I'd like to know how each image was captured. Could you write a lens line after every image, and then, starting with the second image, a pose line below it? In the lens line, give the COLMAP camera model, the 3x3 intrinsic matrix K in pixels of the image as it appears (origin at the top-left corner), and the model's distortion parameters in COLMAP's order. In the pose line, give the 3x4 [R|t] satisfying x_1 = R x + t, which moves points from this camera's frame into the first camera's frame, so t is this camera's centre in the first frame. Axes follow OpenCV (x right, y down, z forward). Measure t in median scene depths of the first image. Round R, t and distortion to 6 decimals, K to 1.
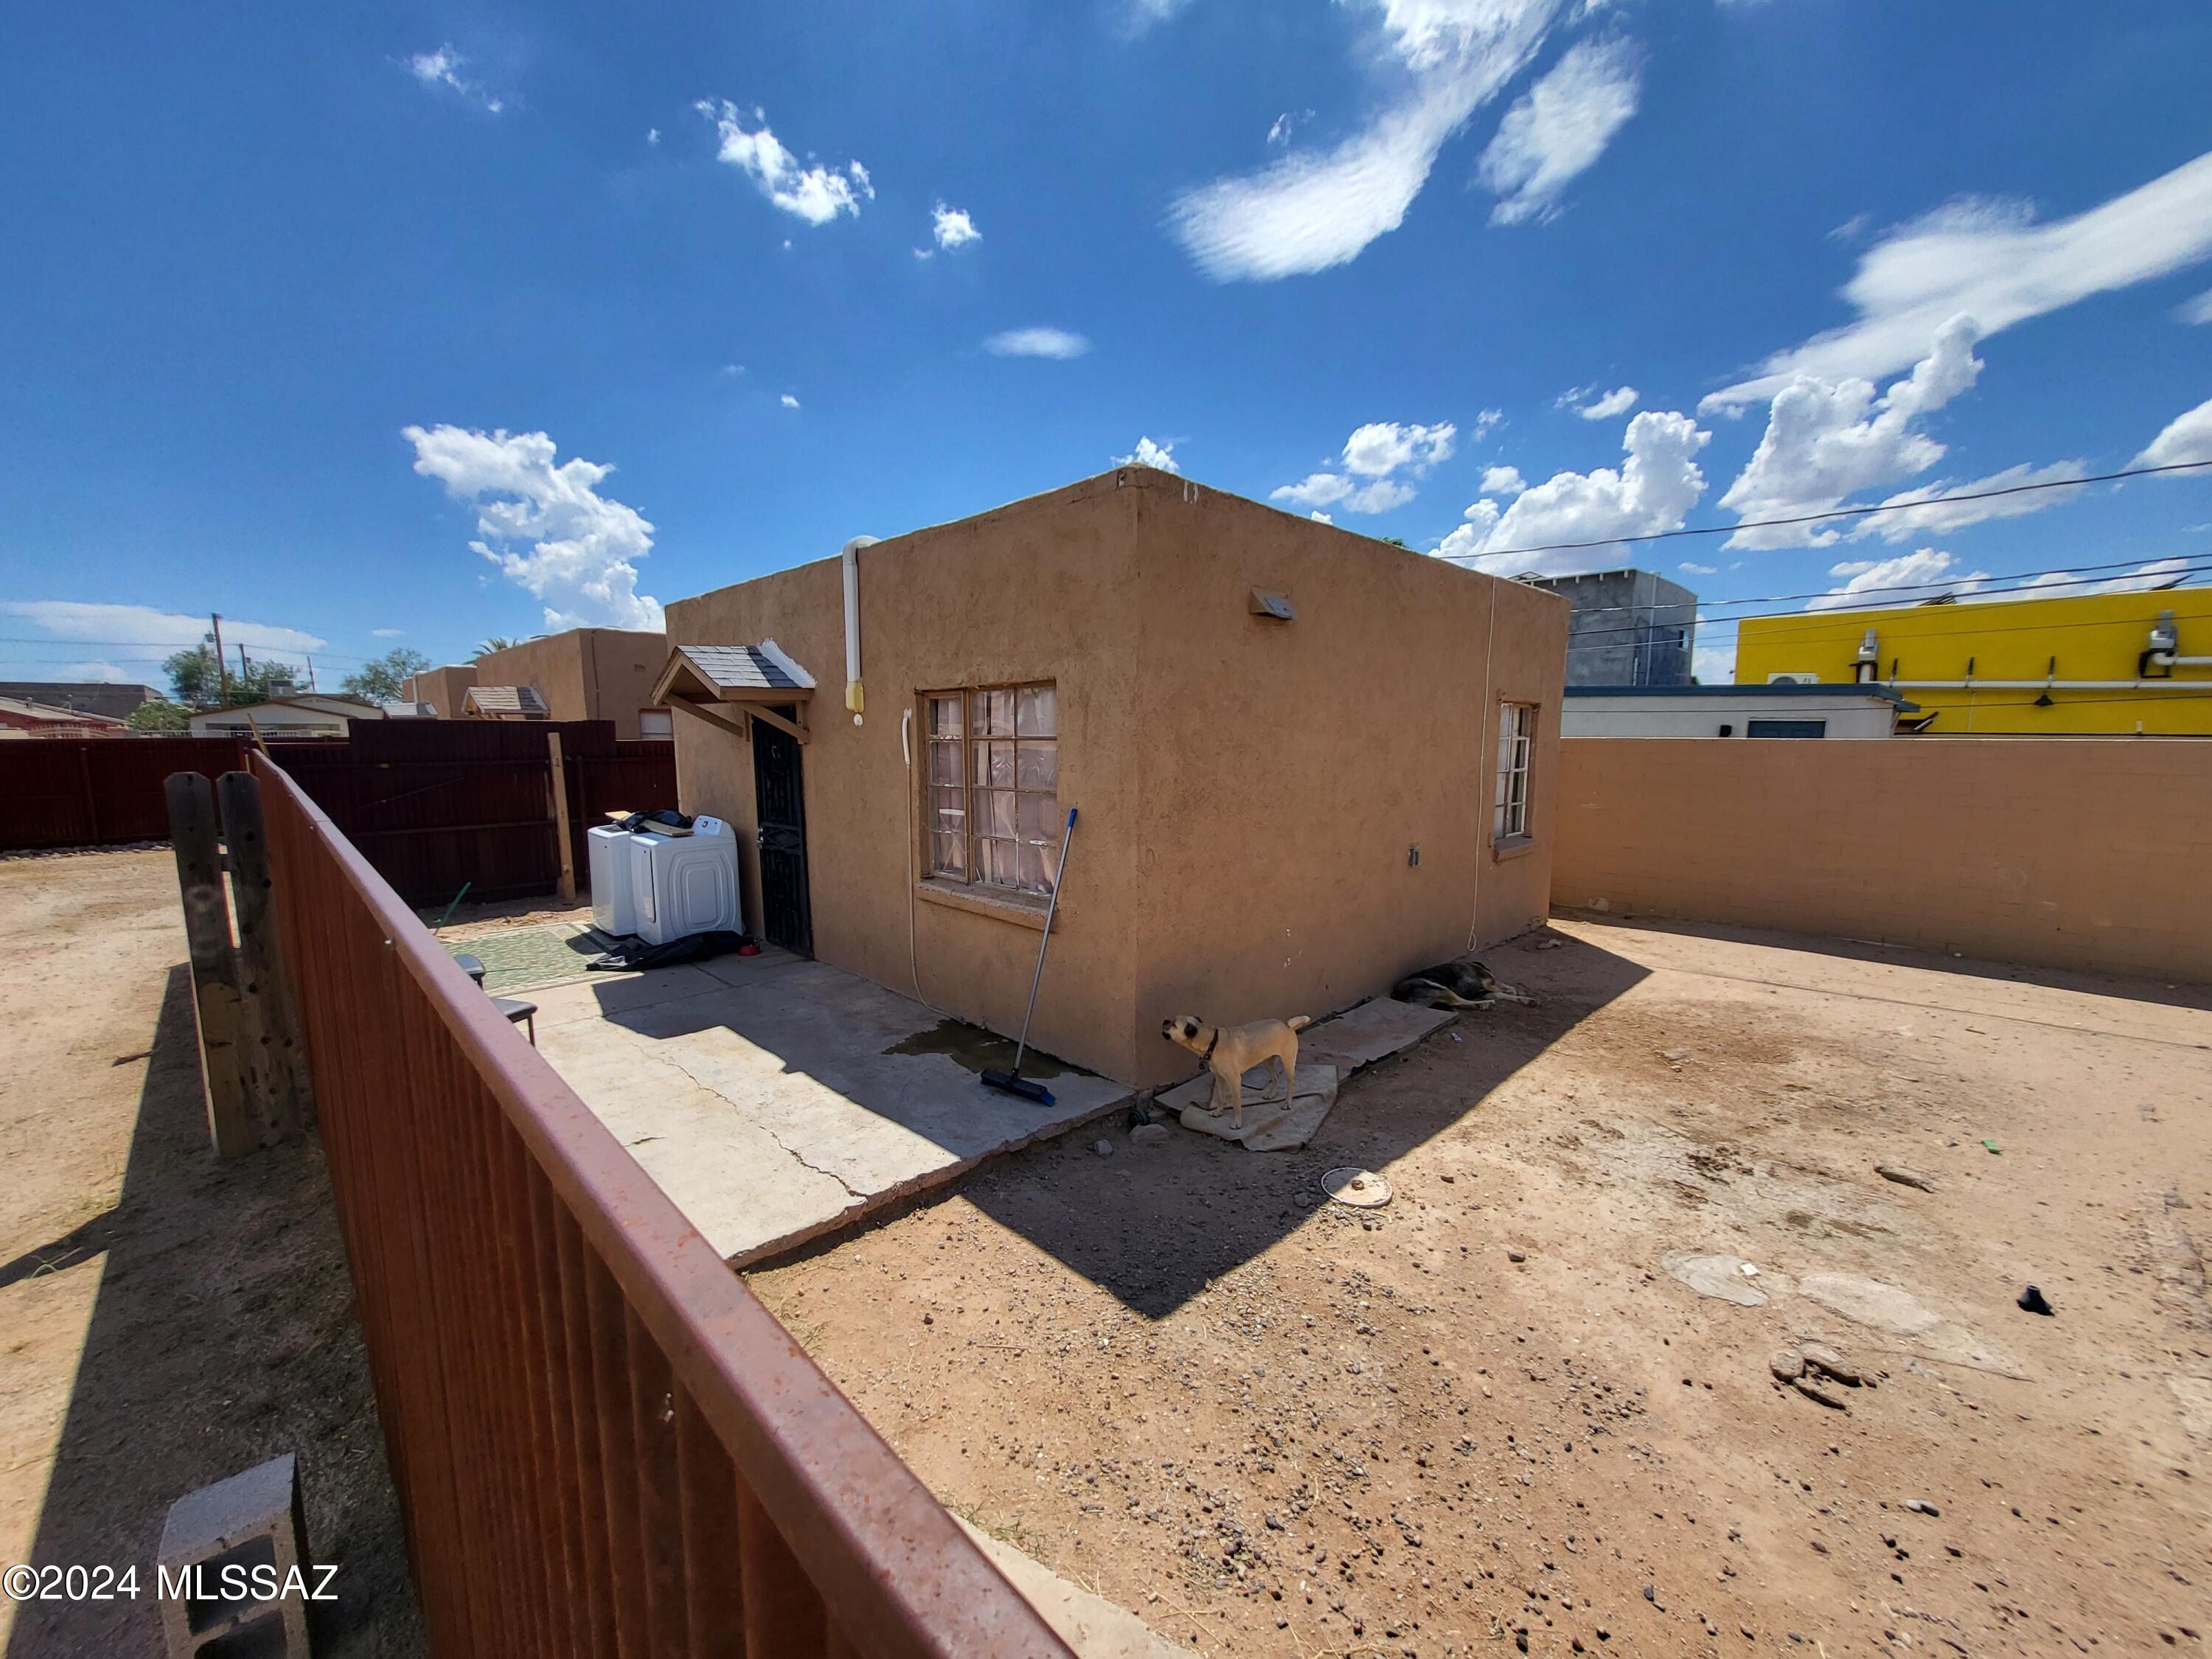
lens RADIAL K [[869.0, 0, 1094.9], [0, 869.0, 837.3], [0, 0, 1]] dist [0.001651, 0.000513]
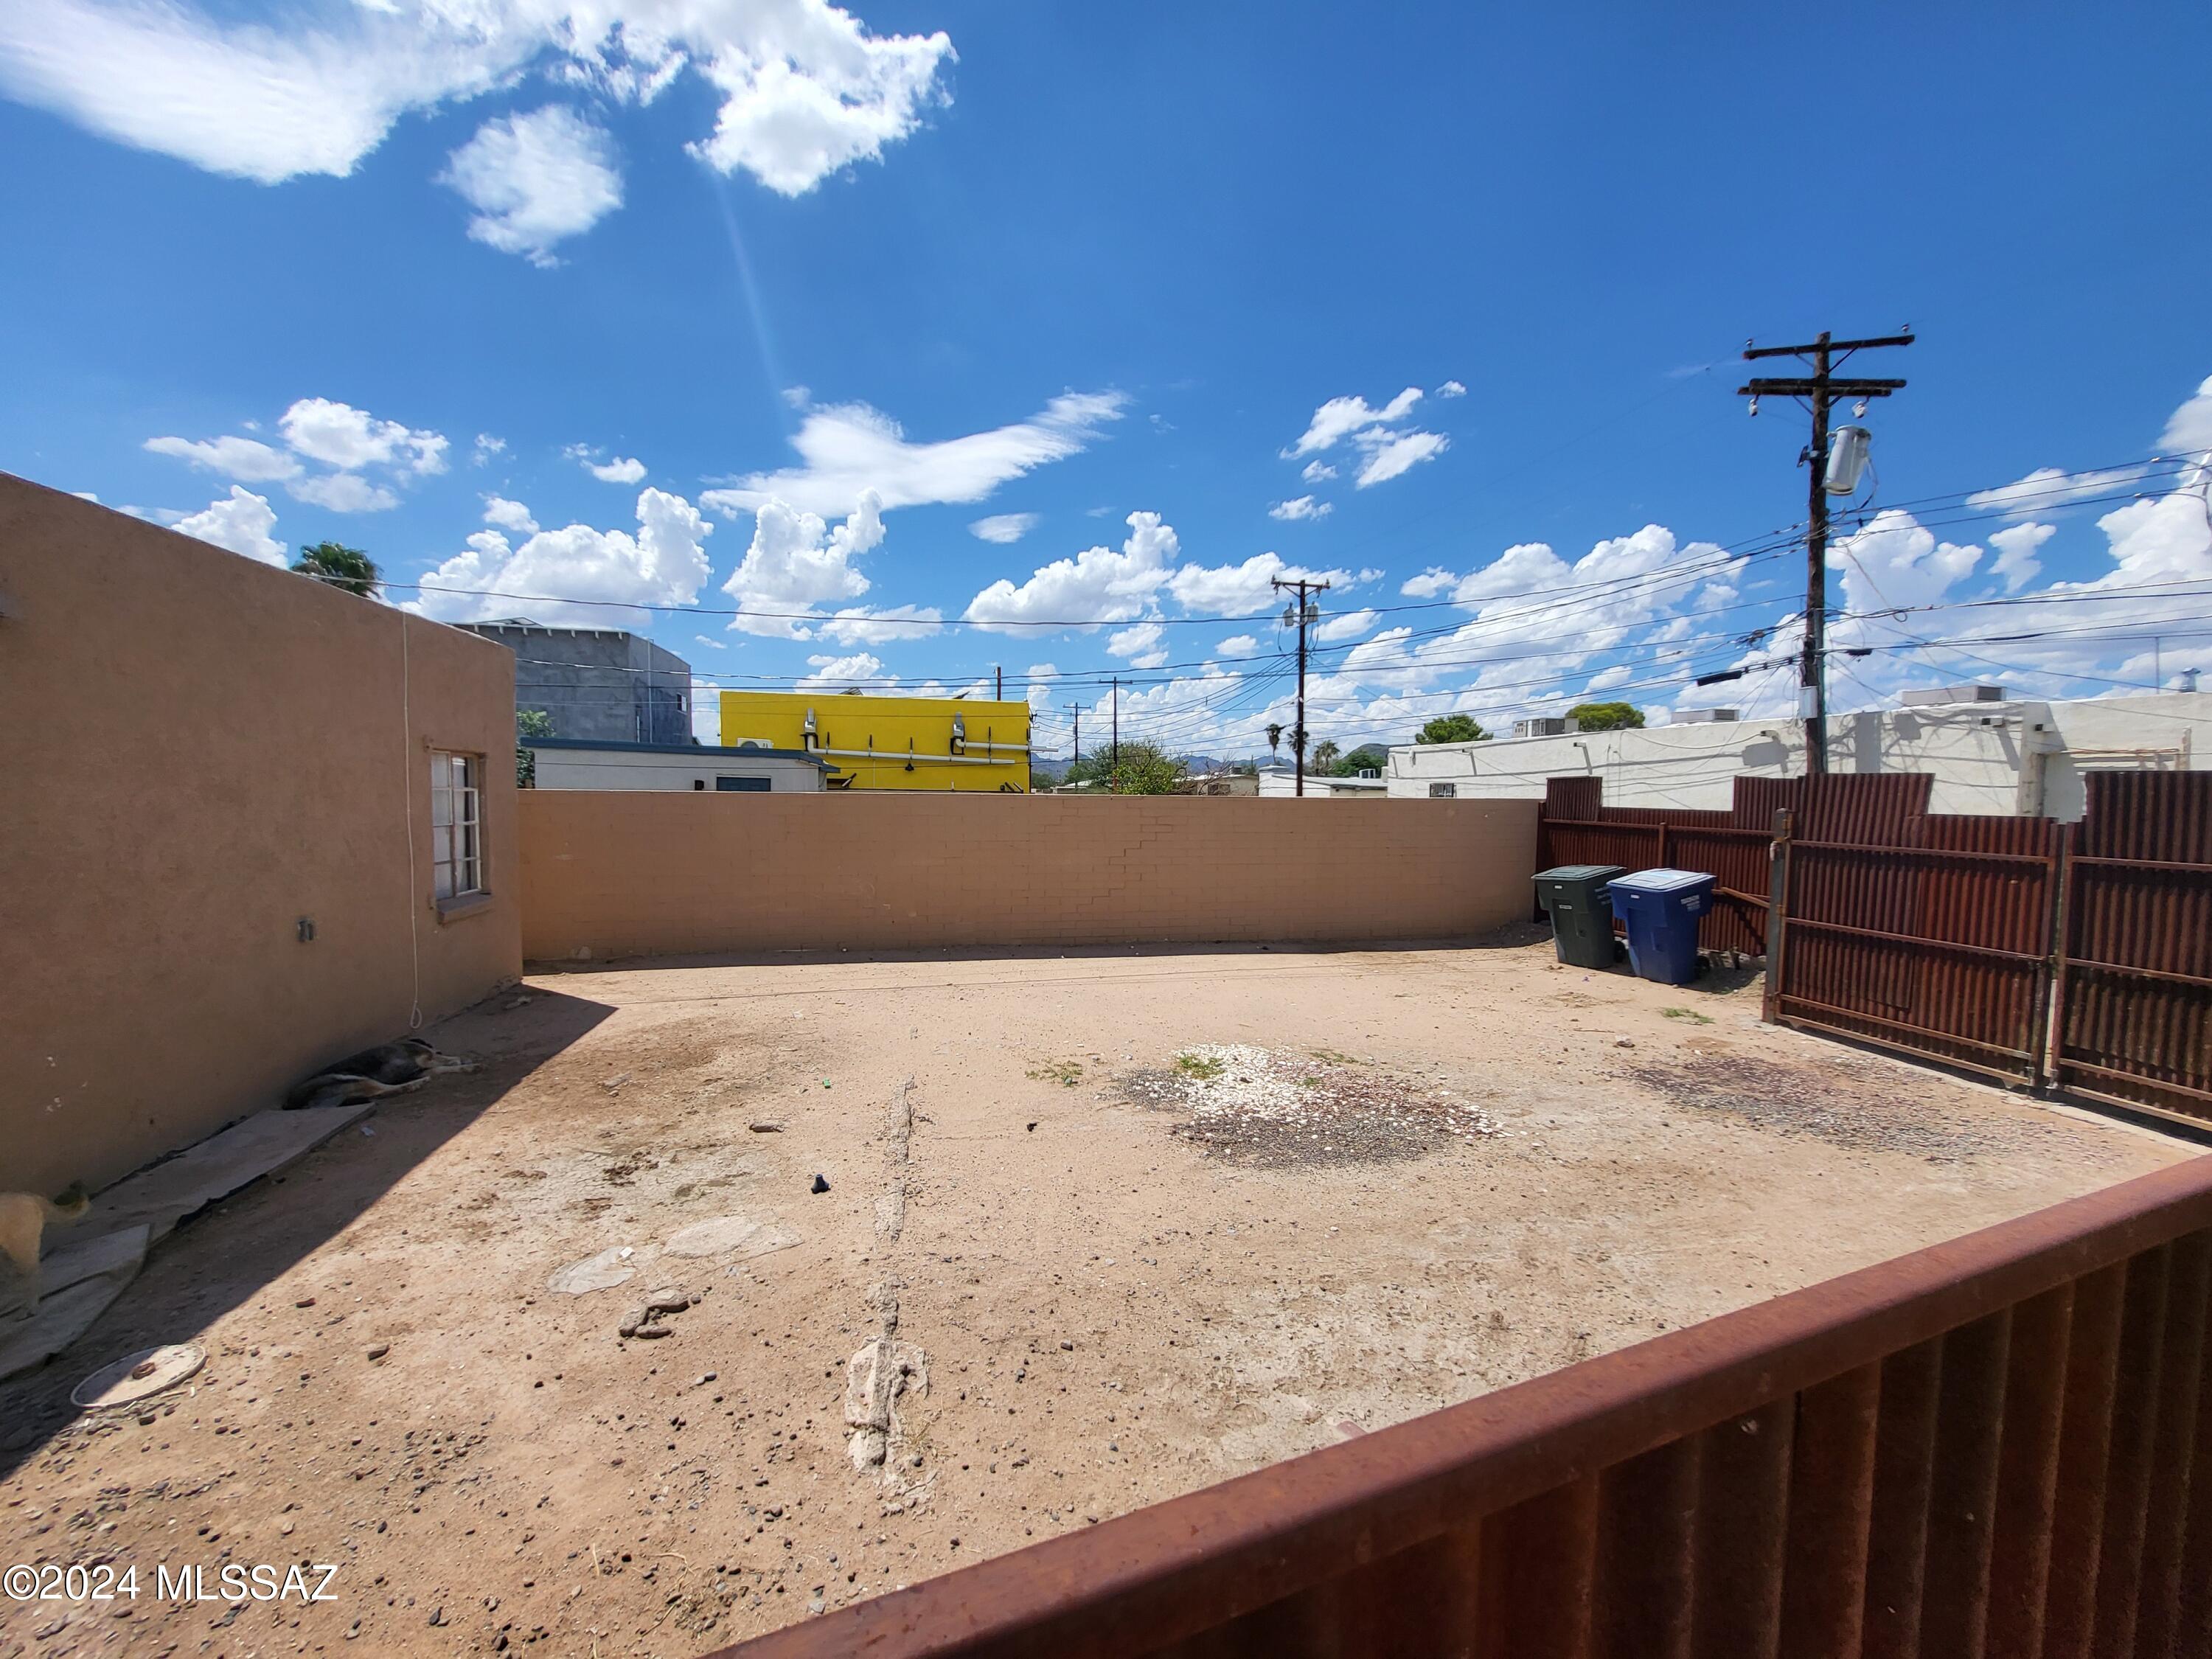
lens RADIAL K [[869.0, 0, 1094.9], [0, 869.0, 837.3], [0, 0, 1]] dist [0.001651, 0.000513]
pose [[0.527656, -0.040014, 0.848515, 0.082040], [0.091801, 0.995726, -0.010131, 0.014786], [-0.844483, 0.083241, 0.529074, -0.103110]]
